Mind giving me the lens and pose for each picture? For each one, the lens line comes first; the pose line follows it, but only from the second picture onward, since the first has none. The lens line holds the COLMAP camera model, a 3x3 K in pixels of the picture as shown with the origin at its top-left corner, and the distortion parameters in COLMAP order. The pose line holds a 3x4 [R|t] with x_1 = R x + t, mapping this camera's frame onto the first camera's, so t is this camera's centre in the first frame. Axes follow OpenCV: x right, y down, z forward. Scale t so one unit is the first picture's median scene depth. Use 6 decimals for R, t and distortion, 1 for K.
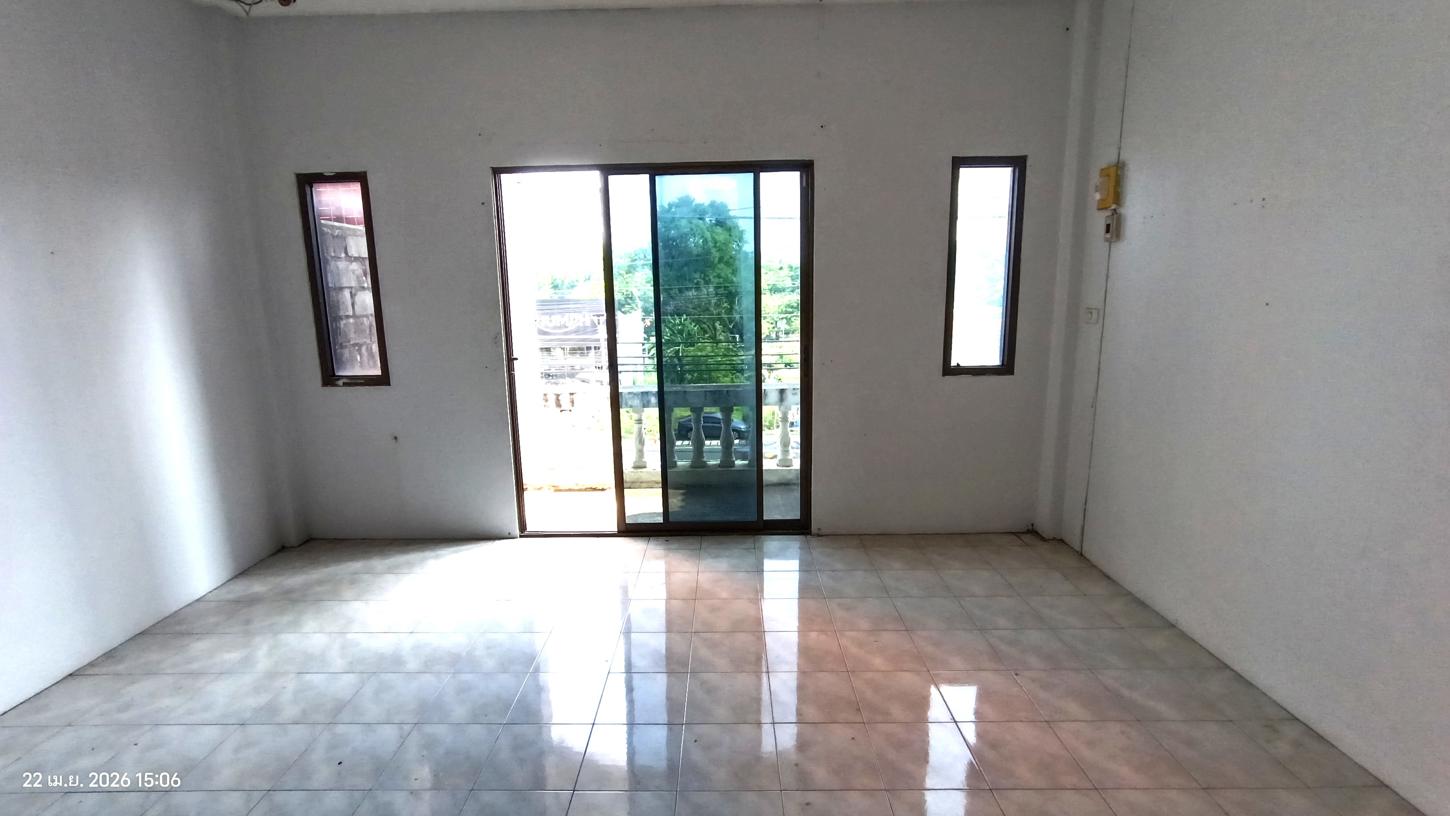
lens RADIAL K [[648.6, 0, 725.0], [0, 648.6, 408.0], [0, 0, 1]] dist [0.000936, 0.000031]
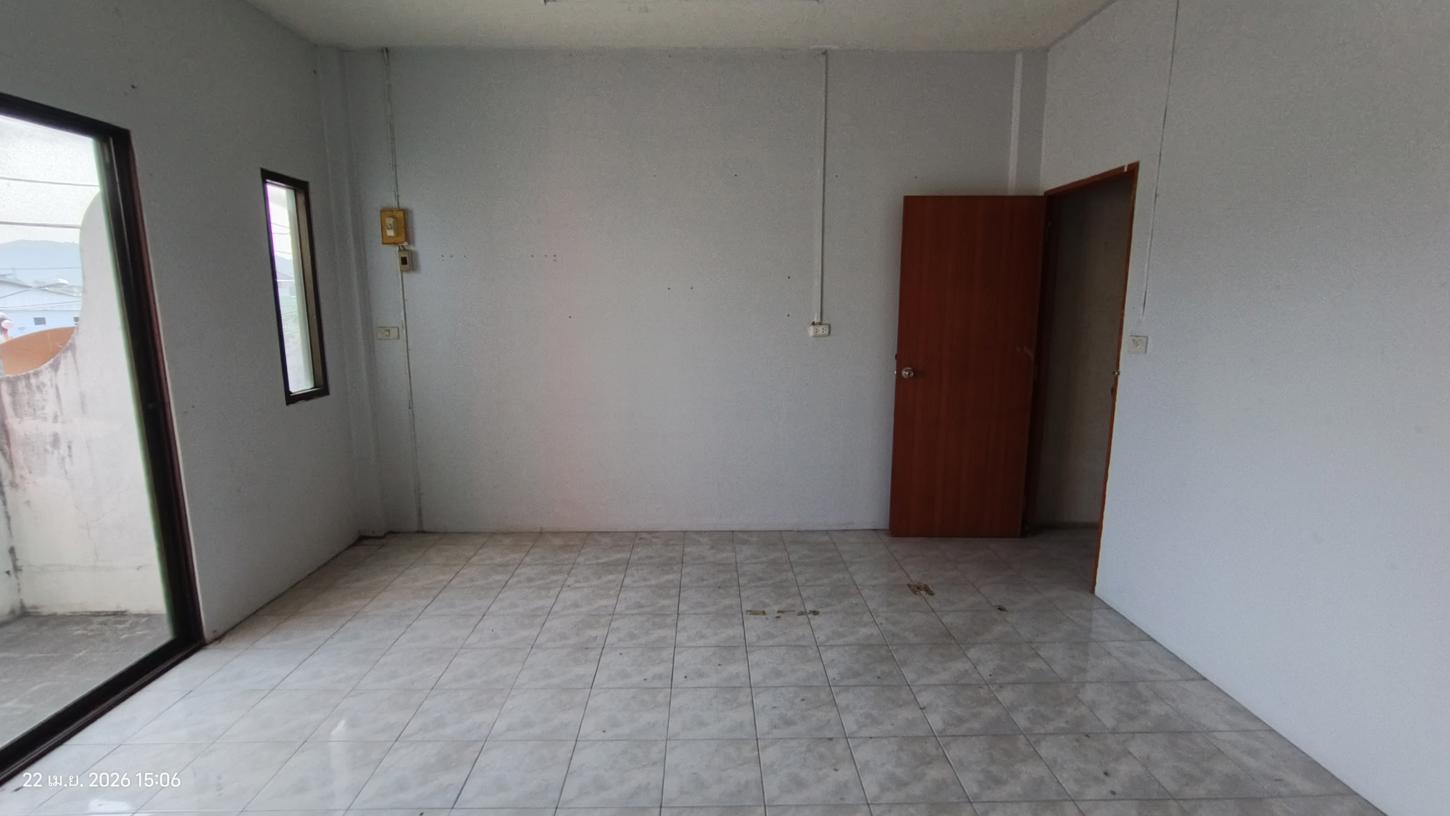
lens RADIAL K [[682.2, 0, 725.0], [0, 682.2, 408.0], [0, 0, 1]] dist [-0.001198, -0.000044]
pose [[-0.011892, -0.154993, 0.987844, -0.724587], [0.174035, 0.972515, 0.154683, -0.101349], [-0.984668, 0.173759, 0.015409, 0.435080]]
